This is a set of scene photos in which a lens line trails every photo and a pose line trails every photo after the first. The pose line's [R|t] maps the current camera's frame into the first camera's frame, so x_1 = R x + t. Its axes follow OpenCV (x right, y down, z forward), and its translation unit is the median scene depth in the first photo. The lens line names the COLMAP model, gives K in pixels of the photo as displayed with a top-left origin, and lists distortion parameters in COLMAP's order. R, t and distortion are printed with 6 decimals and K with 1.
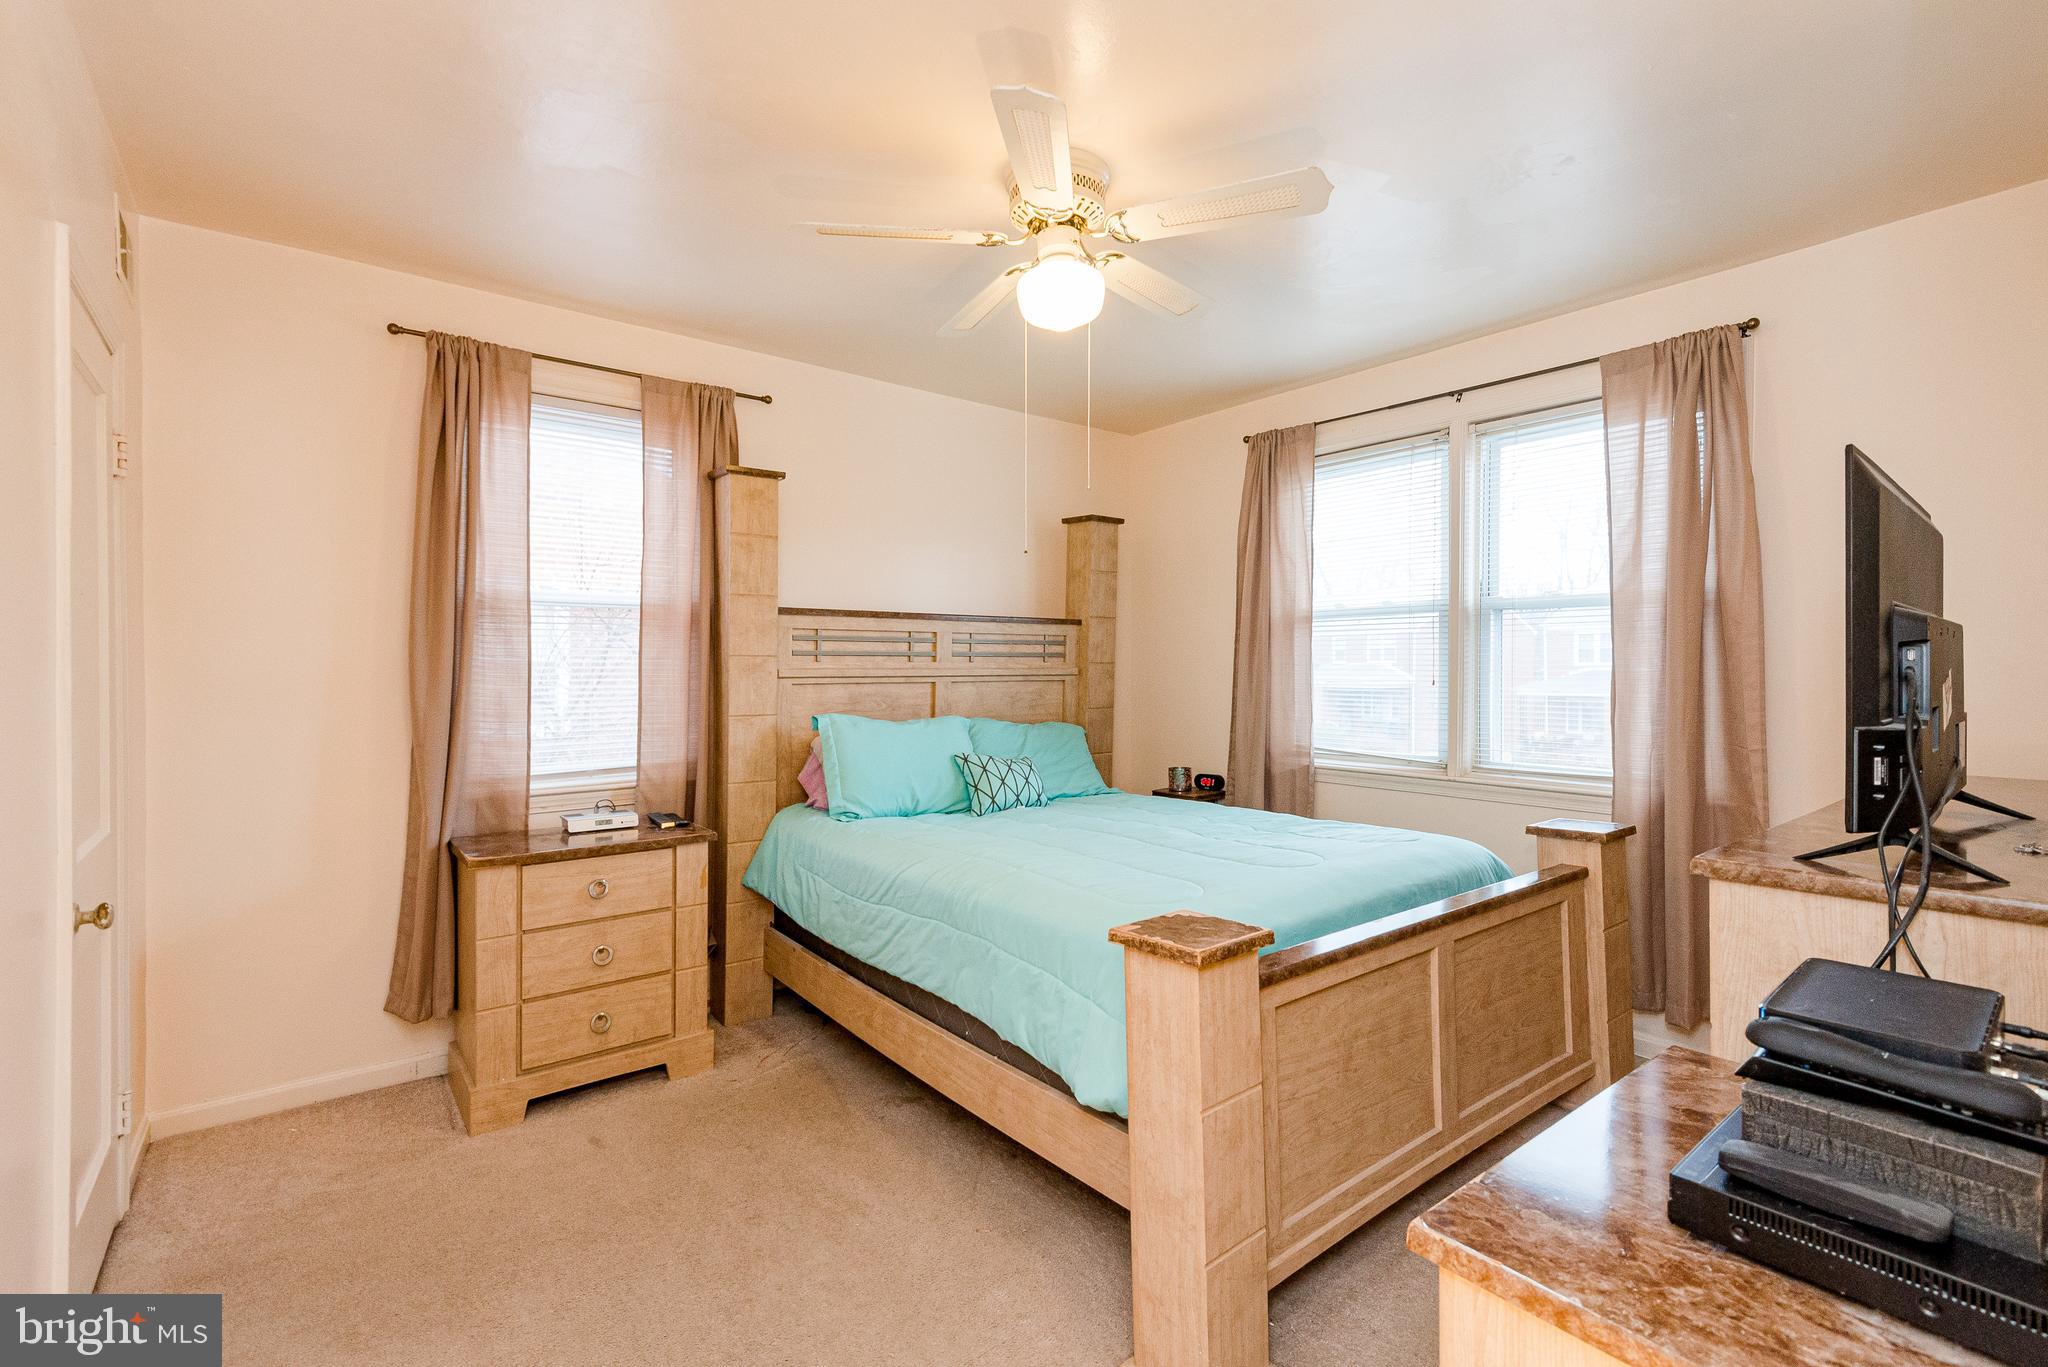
lens RADIAL K [[920.8, 0, 1034.0], [0, 920.8, 678.3], [0, 0, 1]] dist [0.033956, -0.016112]
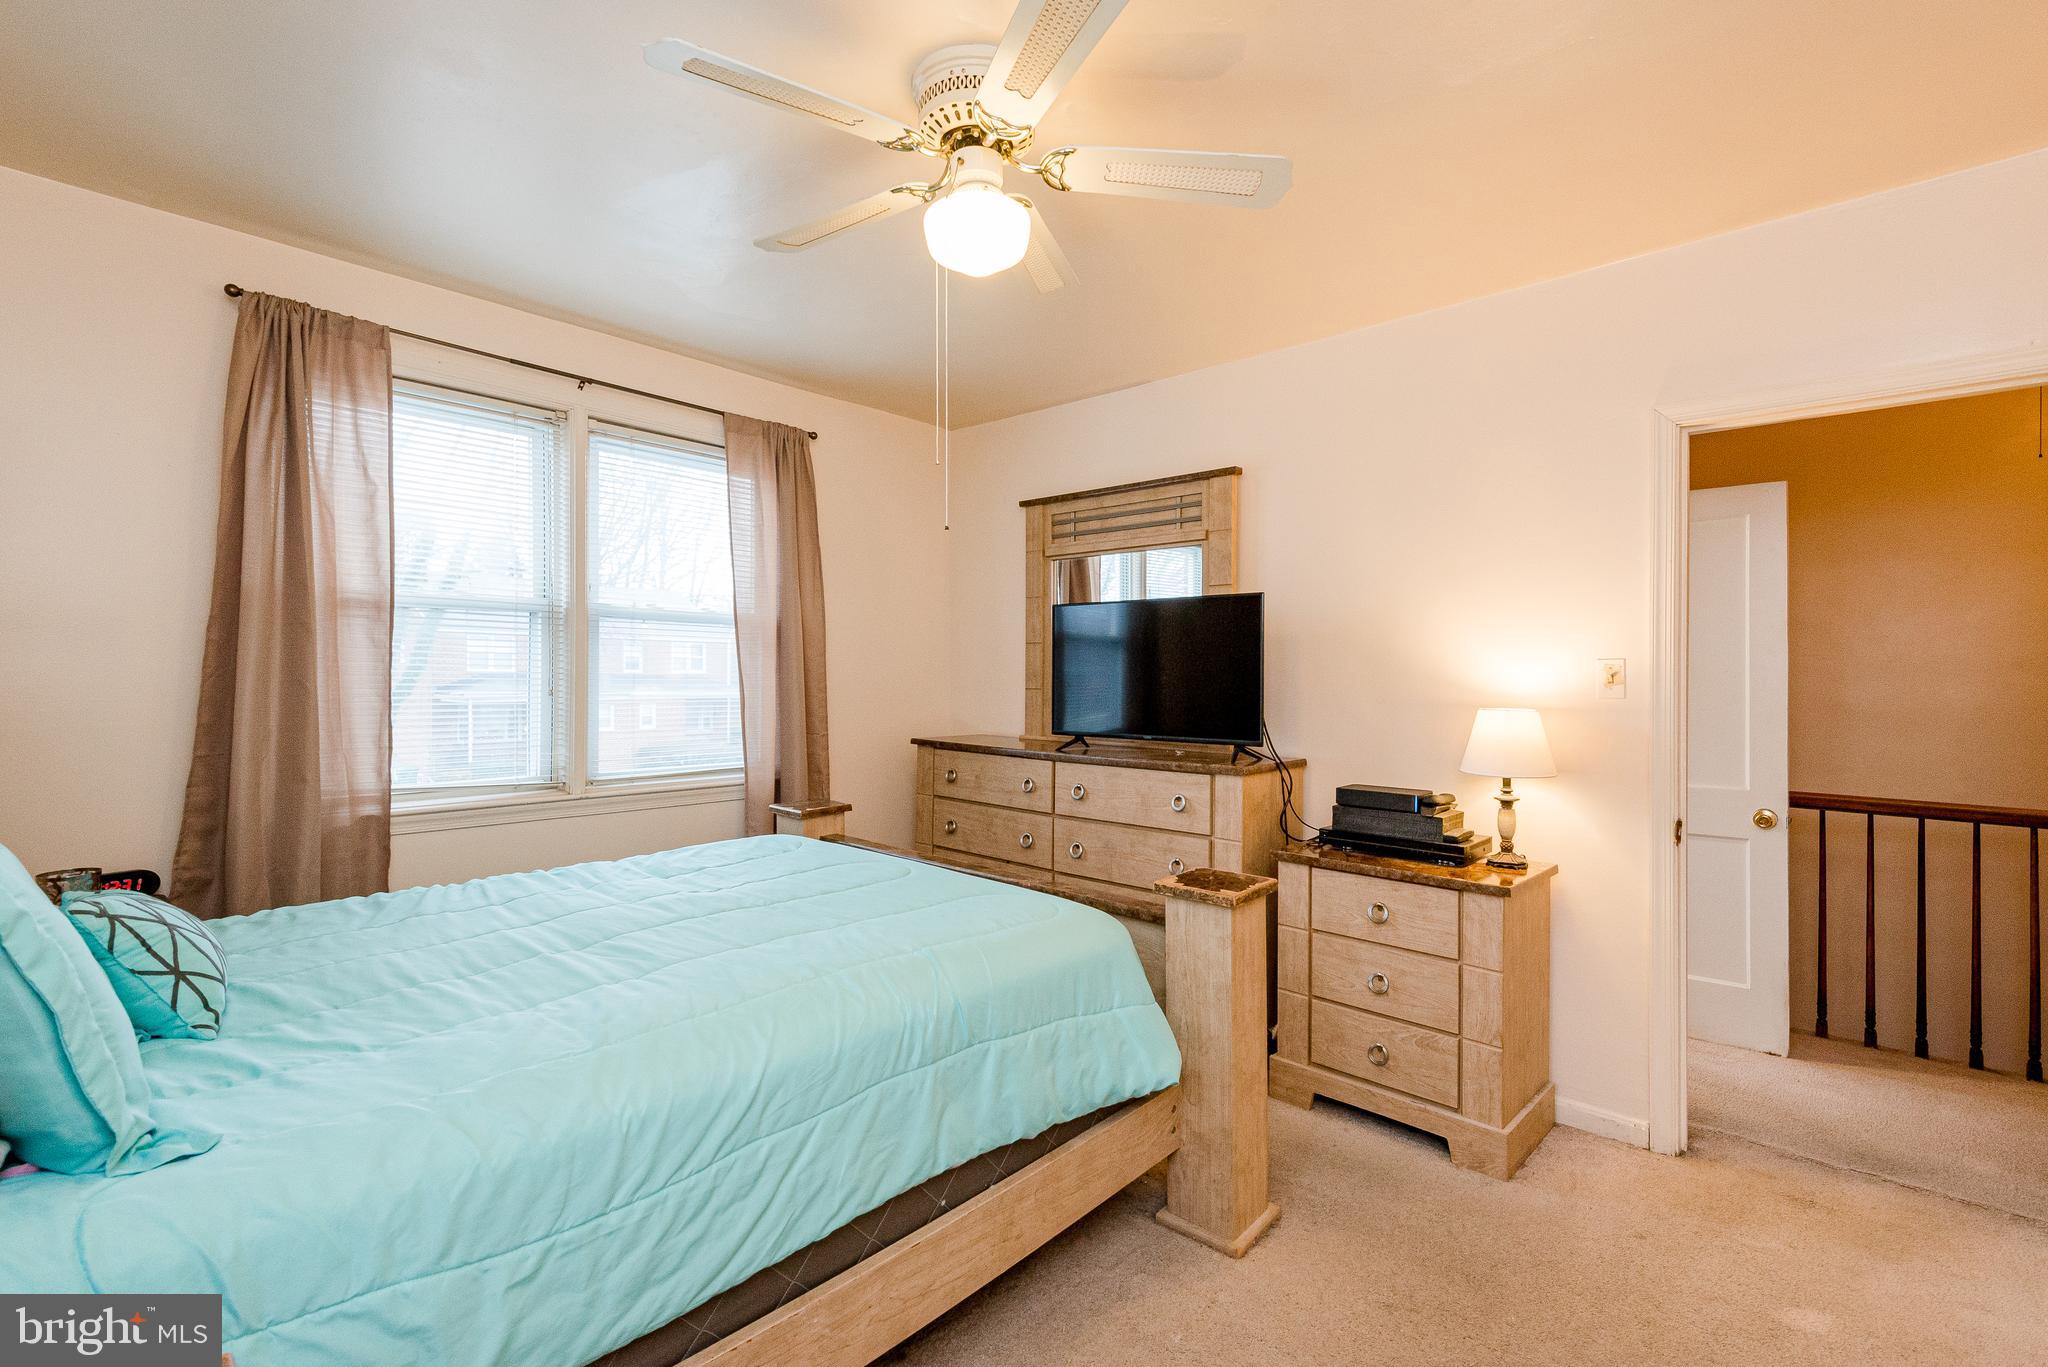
lens RADIAL K [[924.6, 0, 992.6], [0, 924.6, 679.2], [0, 0, 1]] dist [0.026218, -0.011601]
pose [[-0.112972, 0.003144, 0.993593, -0.516006], [0.008682, 0.999960, -0.002177, -0.002289], [-0.993560, 0.008380, -0.112995, 0.701108]]
